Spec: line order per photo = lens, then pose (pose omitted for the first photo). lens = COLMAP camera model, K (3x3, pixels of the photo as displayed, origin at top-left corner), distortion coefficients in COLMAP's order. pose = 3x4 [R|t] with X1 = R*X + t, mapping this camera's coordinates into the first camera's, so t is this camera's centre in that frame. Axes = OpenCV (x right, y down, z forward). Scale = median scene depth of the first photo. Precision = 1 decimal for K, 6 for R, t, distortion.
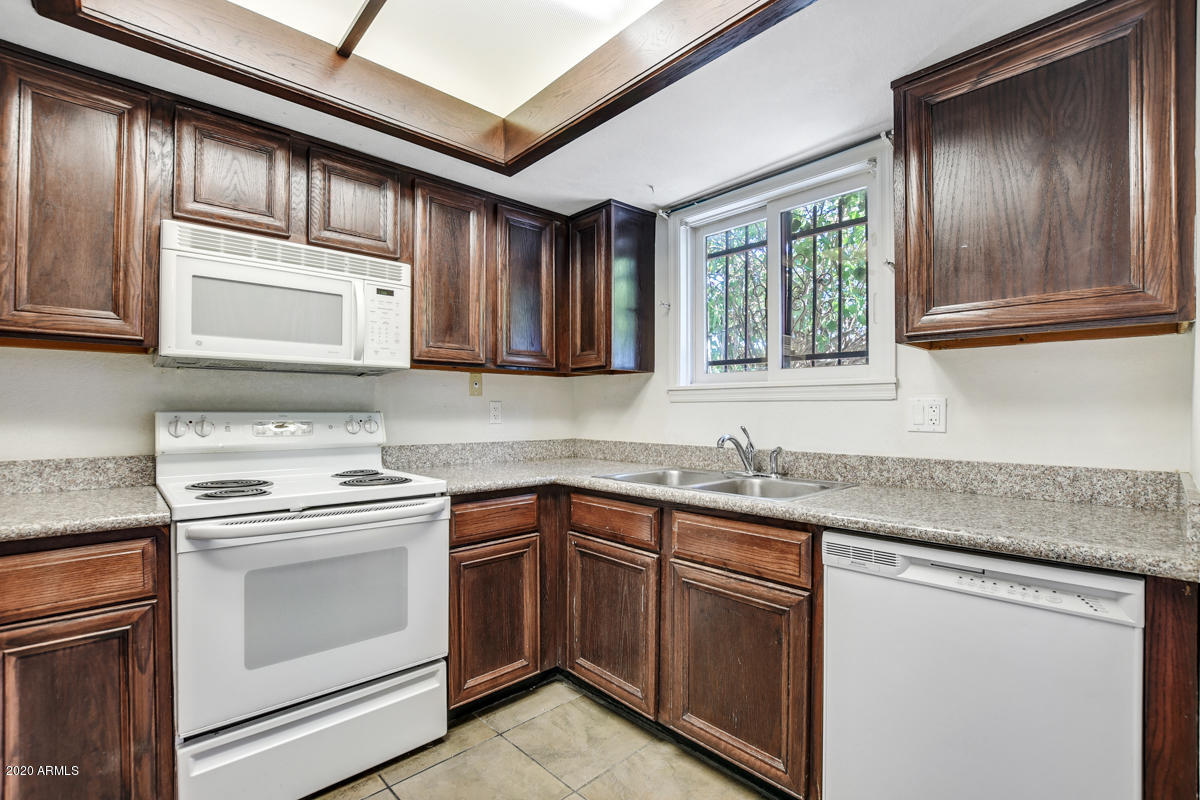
lens RADIAL K [[528.5, 0, 579.9], [0, 528.5, 402.8], [0, 0, 1]] dist [-0.026743, 0.000433]
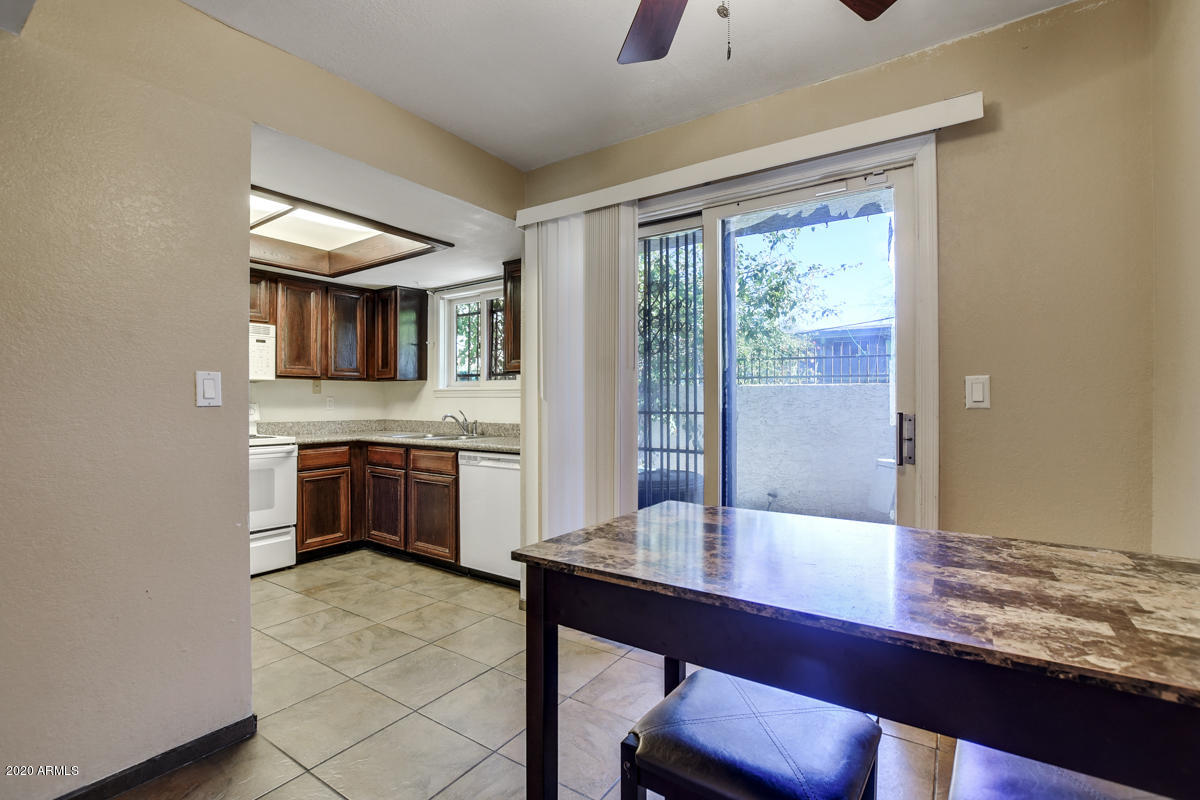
lens RADIAL K [[537.4, 0, 603.2], [0, 537.4, 395.9], [0, 0, 1]] dist [-0.027685, 0.000086]
pose [[0.968307, 0.000808, 0.249763, 0.331462], [-0.002291, 0.999981, 0.005647, -0.021391], [-0.249753, -0.006040, 0.968291, -1.108175]]
